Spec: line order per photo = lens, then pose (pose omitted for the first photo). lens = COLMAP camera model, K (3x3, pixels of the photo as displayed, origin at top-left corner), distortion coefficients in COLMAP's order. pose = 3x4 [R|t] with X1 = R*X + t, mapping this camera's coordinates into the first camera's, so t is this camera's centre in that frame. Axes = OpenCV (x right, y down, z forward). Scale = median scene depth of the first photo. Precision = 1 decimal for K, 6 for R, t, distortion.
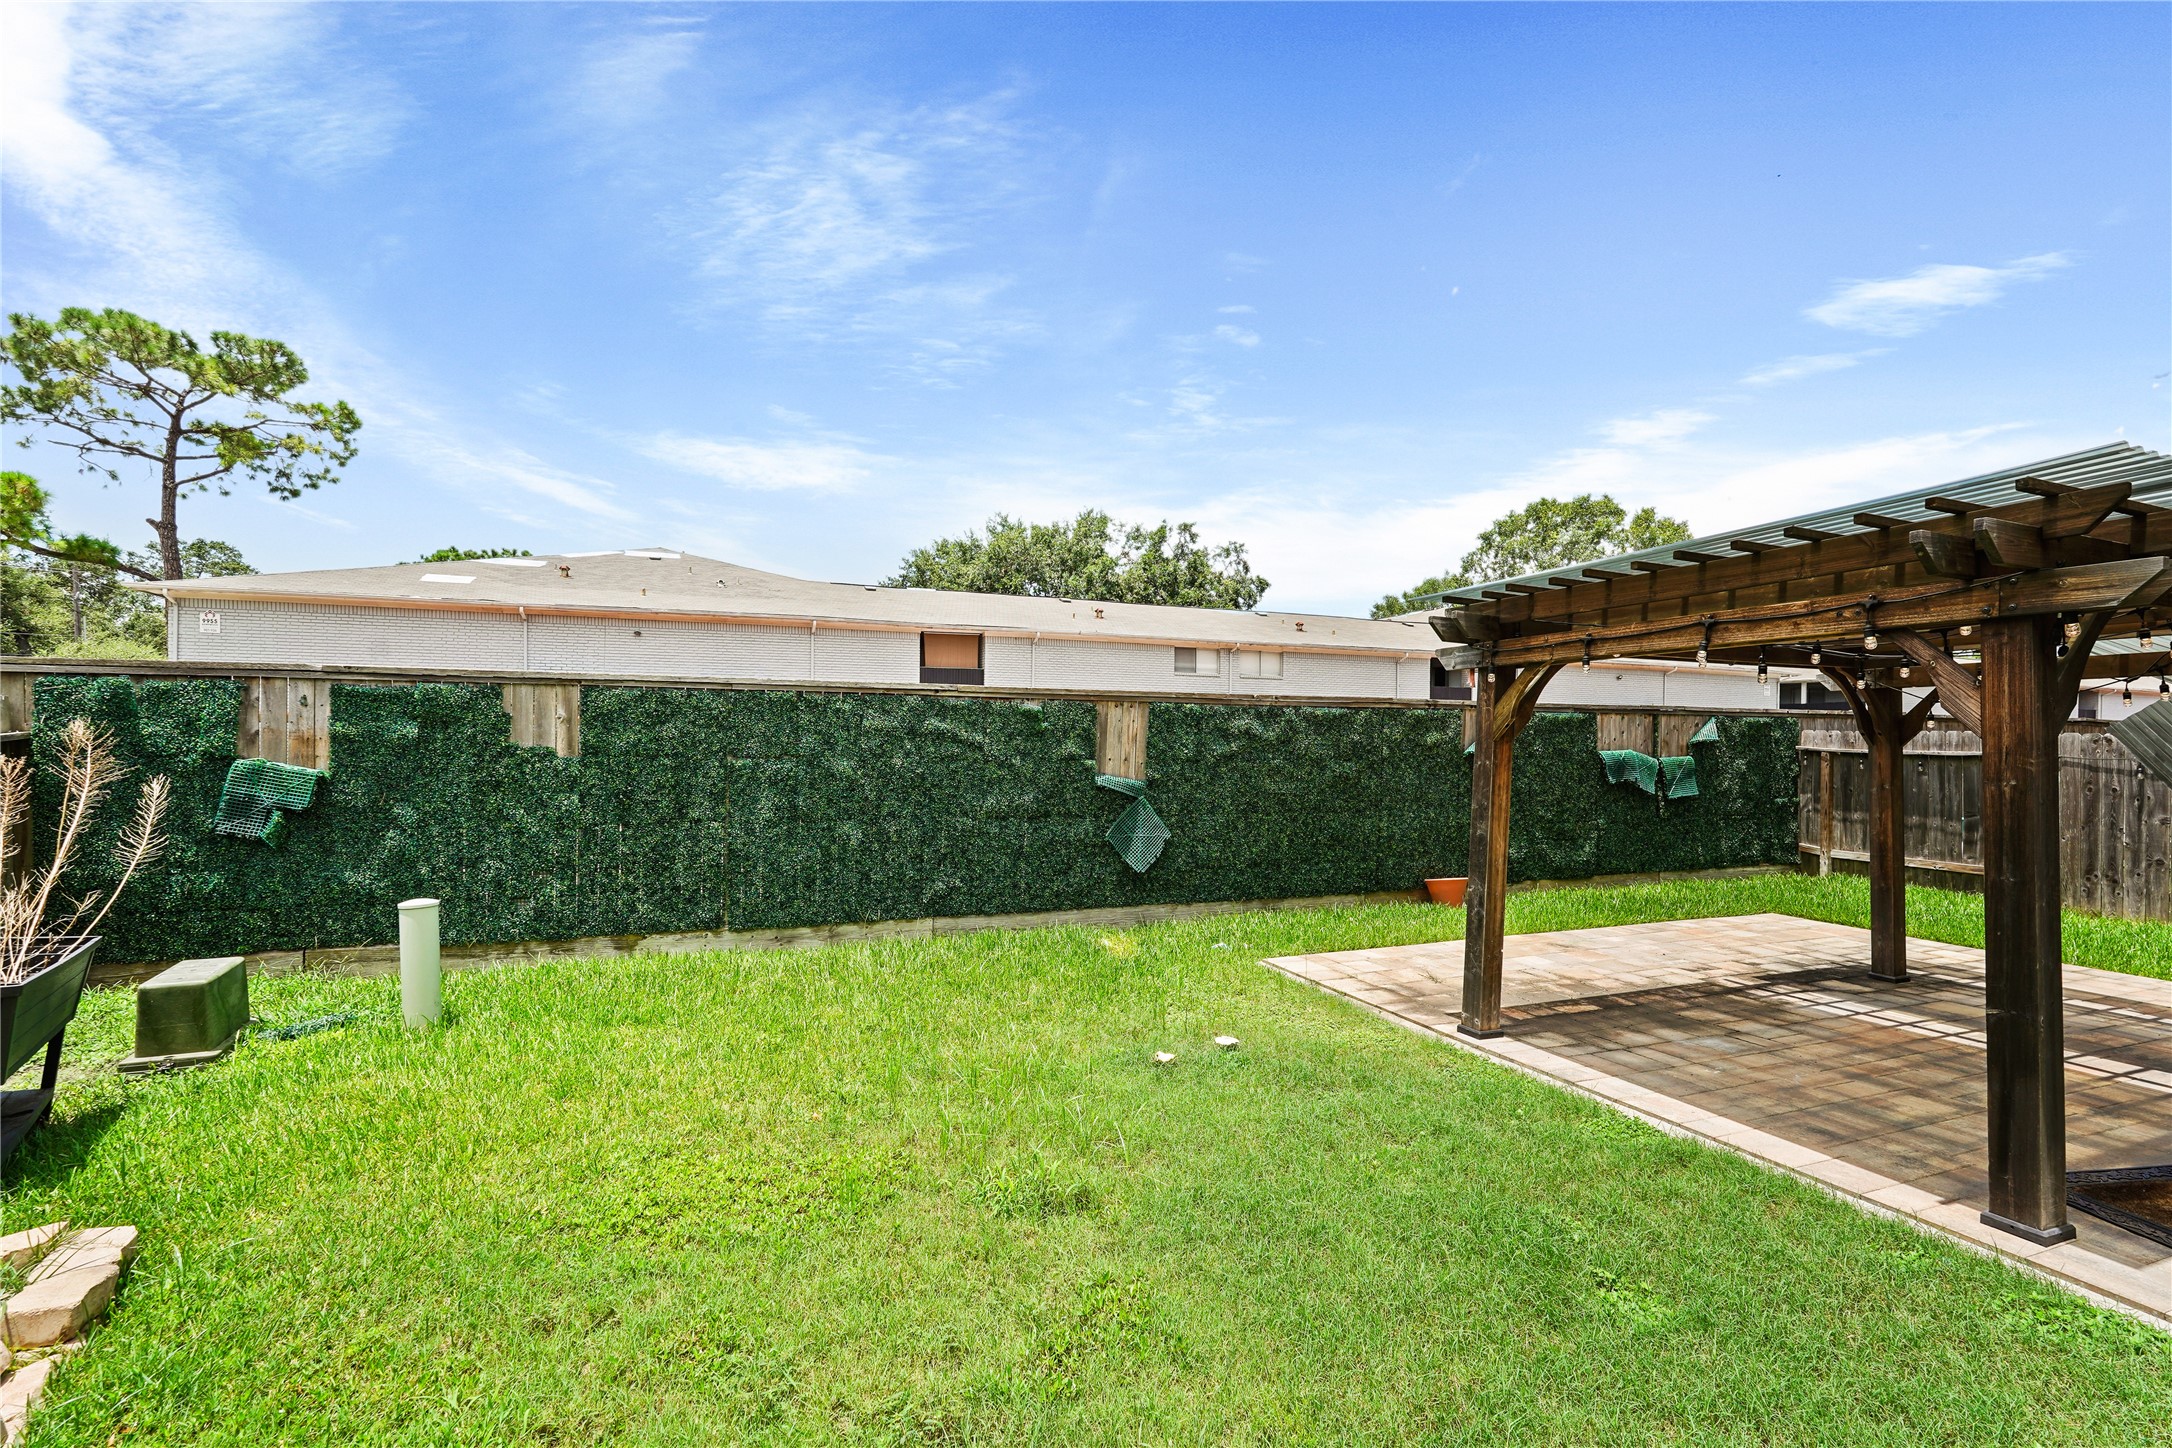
lens RADIAL K [[959.8, 0, 1094.2], [0, 959.8, 725.2], [0, 0, 1]] dist [-0.012741, 0.007452]
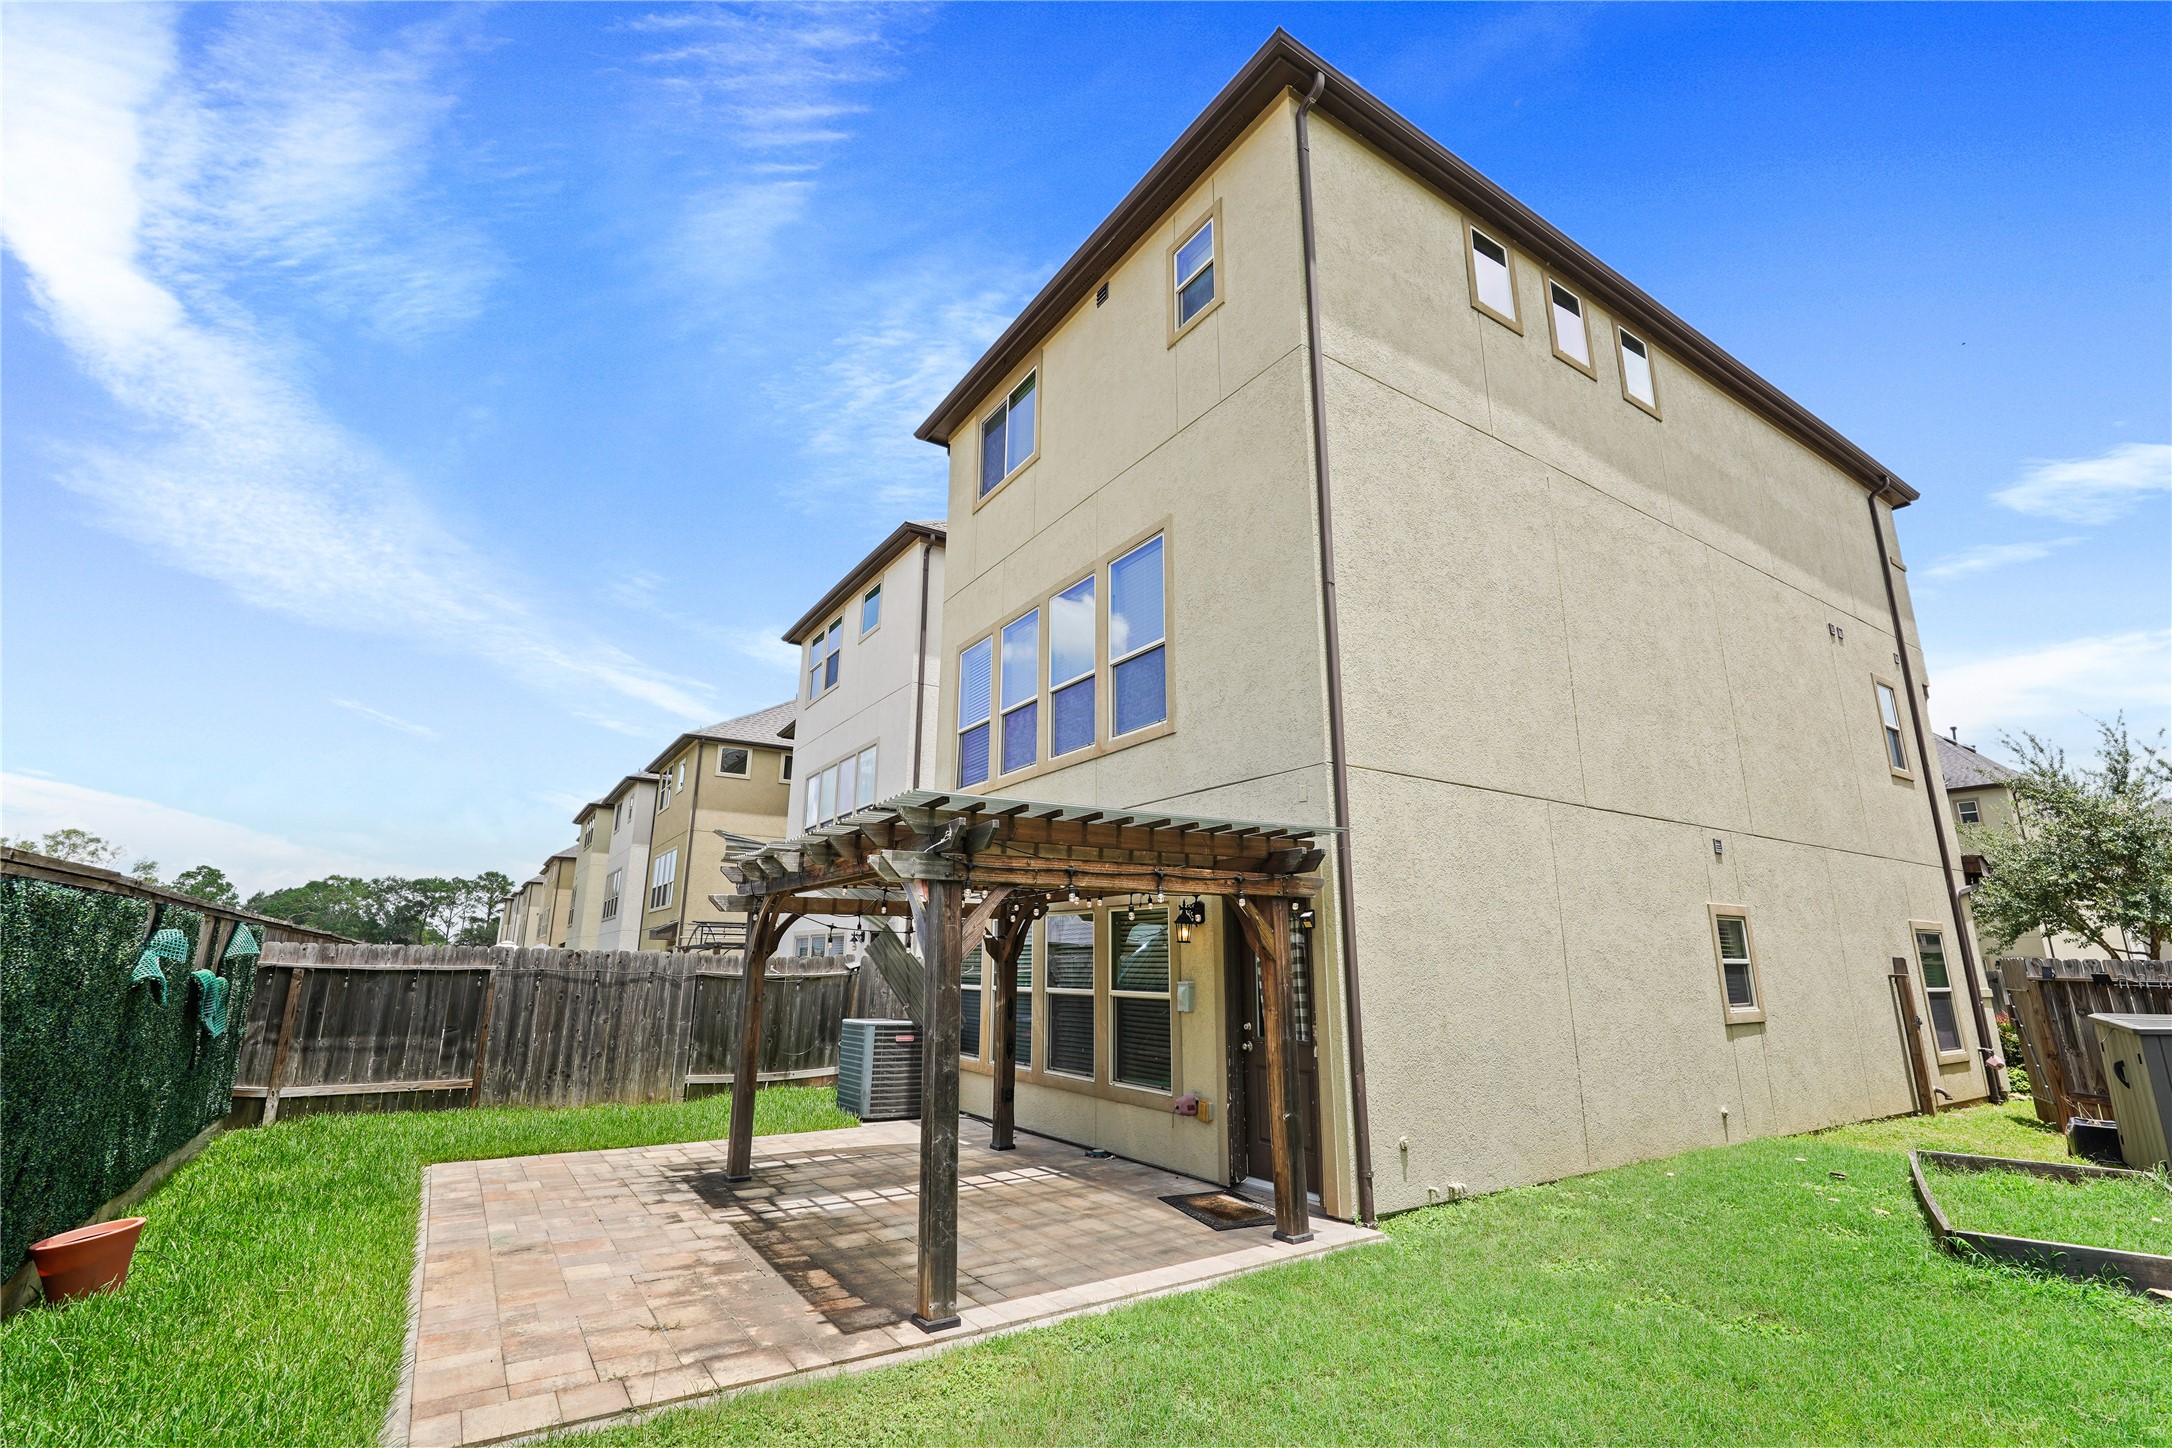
lens RADIAL K [[959.8, 0, 1094.2], [0, 959.8, 725.2], [0, 0, 1]] dist [-0.012741, 0.007452]
pose [[-0.195453, 0.227160, 0.954042, -0.458624], [-0.018834, 0.971756, -0.235237, 0.007633], [-0.980532, -0.063946, -0.185654, 0.900677]]
